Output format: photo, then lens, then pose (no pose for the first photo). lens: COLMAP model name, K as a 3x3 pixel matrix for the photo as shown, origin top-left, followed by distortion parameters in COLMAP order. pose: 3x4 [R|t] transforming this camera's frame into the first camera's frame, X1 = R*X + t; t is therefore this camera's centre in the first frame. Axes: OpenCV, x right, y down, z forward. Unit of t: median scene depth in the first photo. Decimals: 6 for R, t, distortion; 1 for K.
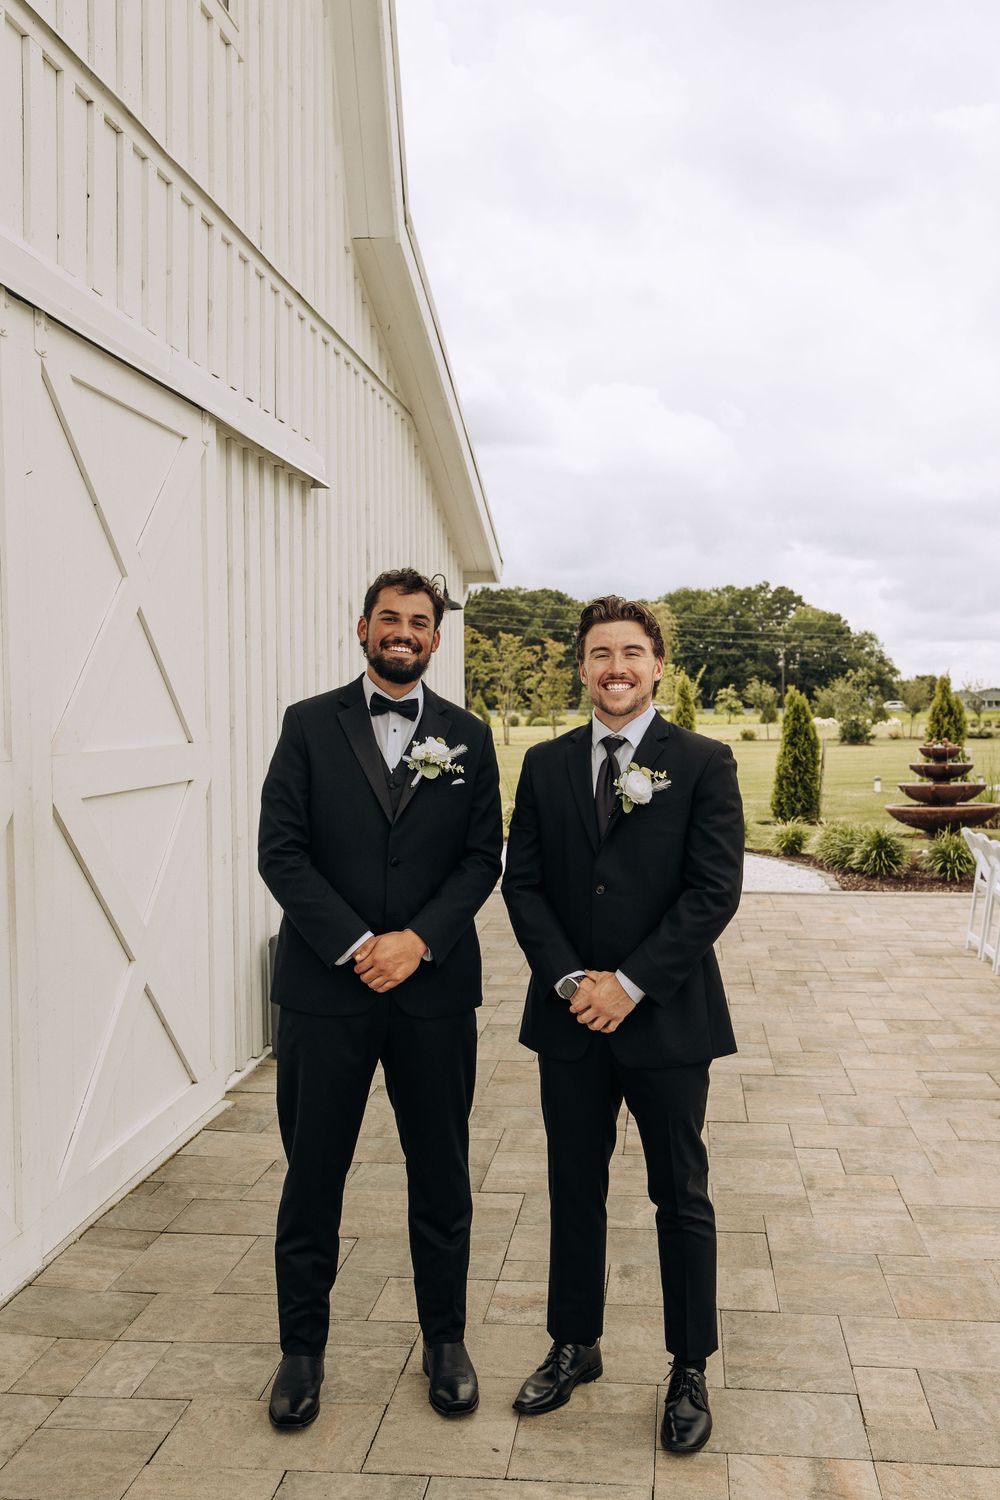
lens RADIAL K [[1435.0, 0, 519.8], [0, 1435.0, 722.7], [0, 0, 1]] dist [0.003768, -0.012743]
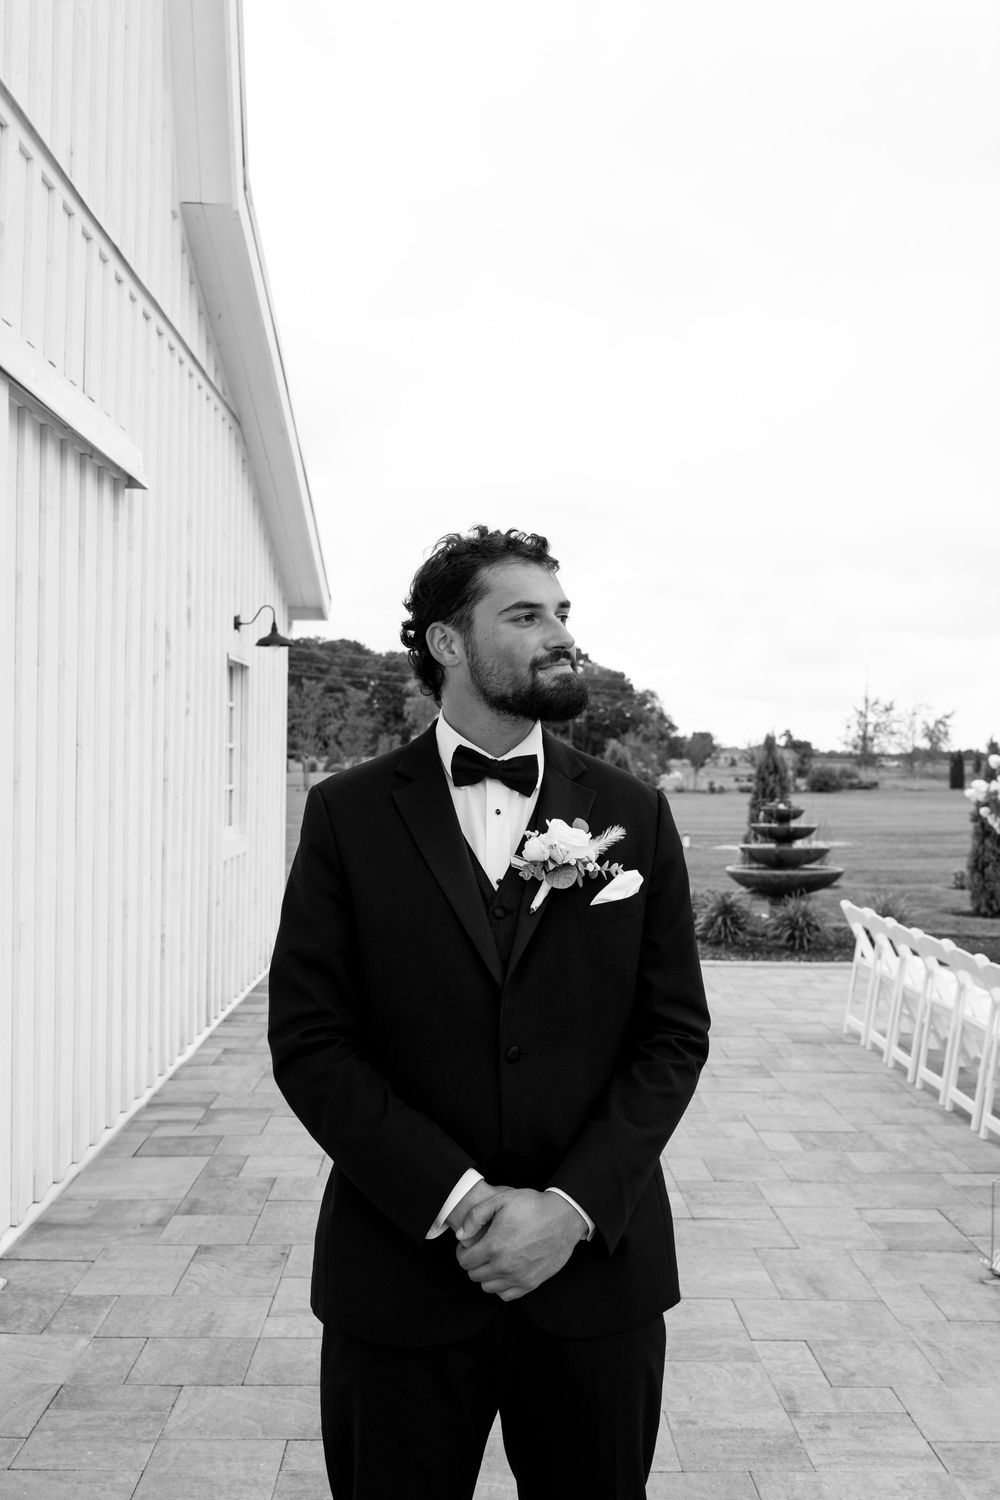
lens RADIAL K [[1384.7, 0, 488.8], [0, 1384.7, 753.2], [0, 0, 1]] dist [0.002798, -0.018264]
pose [[0.991972, 0.022360, 0.124462, -0.041717], [-0.020862, 0.999694, -0.013325, -0.006683], [-0.124721, 0.010622, 0.992135, 0.229920]]
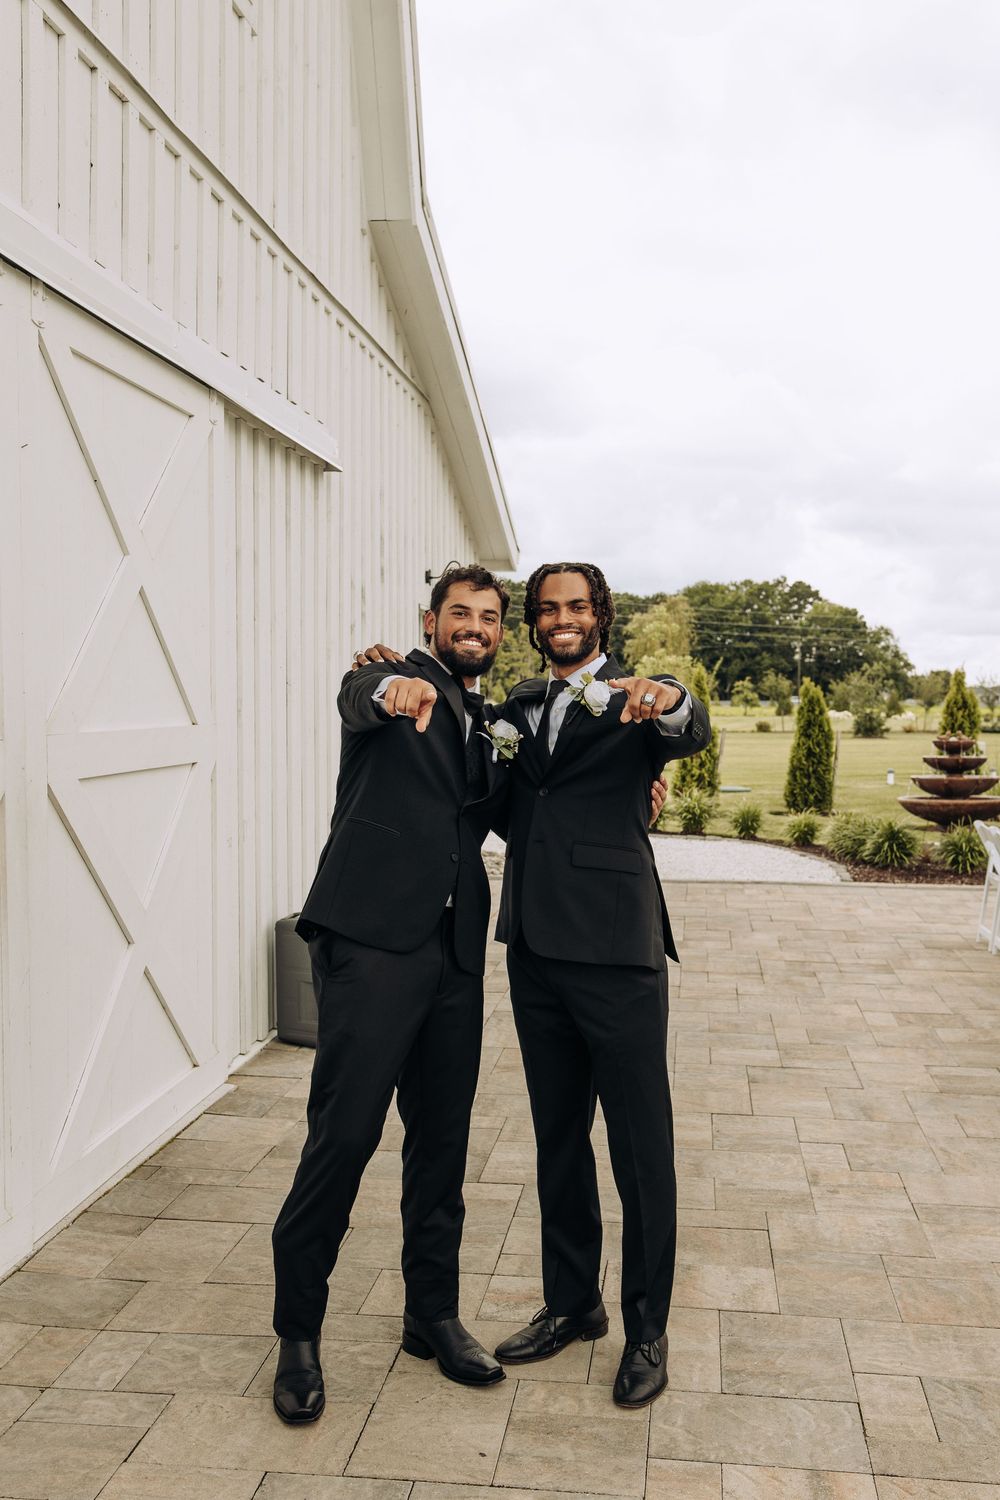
lens RADIAL K [[1405.9, 0, 514.5], [0, 1405.9, 736.8], [0, 0, 1]] dist [0.004279, -0.012065]
pose [[0.999770, 0.012264, -0.017586, 0.007753], [-0.011953, 0.999772, 0.017705, 0.002252], [0.017799, -0.017491, 0.999689, 0.029086]]
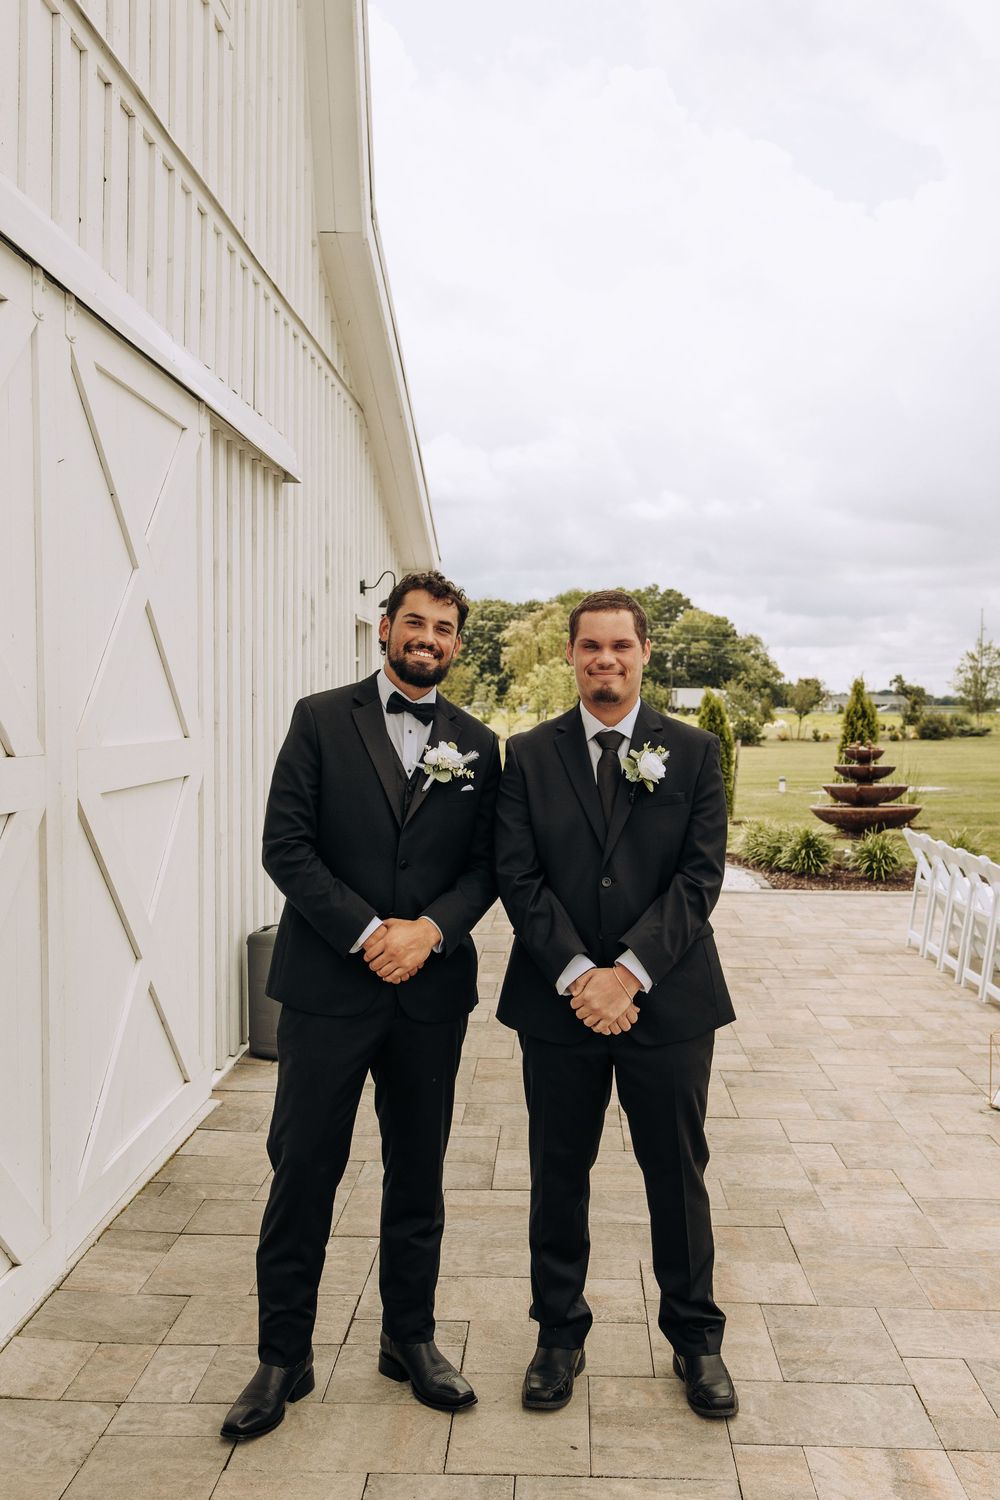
lens RADIAL K [[1424.9, 0, 502.5], [0, 1424.9, 724.9], [0, 0, 1]] dist [0.002060, -0.014368]
pose [[0.997789, 0.011258, 0.065507, -0.068542], [-0.011446, 0.999931, 0.002488, 0.000201], [-0.065475, -0.003233, 0.997849, 0.006535]]
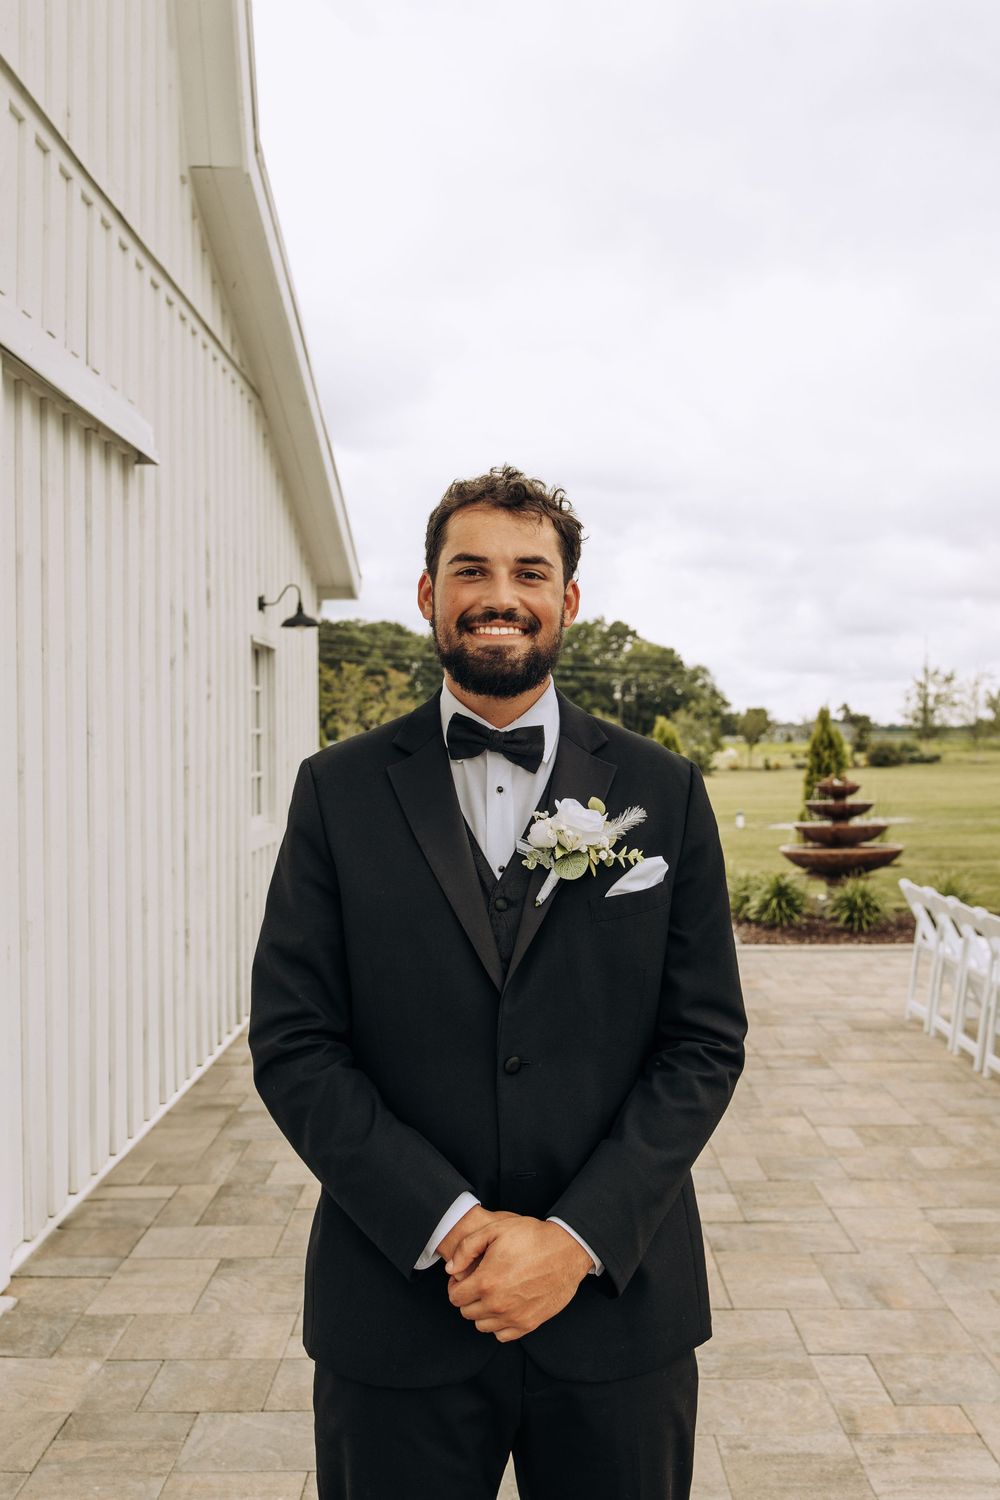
lens RADIAL K [[1424.9, 0, 502.5], [0, 1424.9, 724.9], [0, 0, 1]] dist [0.002060, -0.014368]
pose [[0.994915, 0.000680, 0.100714, -0.028766], [0.001370, 0.999793, -0.020281, -0.005380], [-0.100707, 0.020315, 0.994709, 0.249895]]
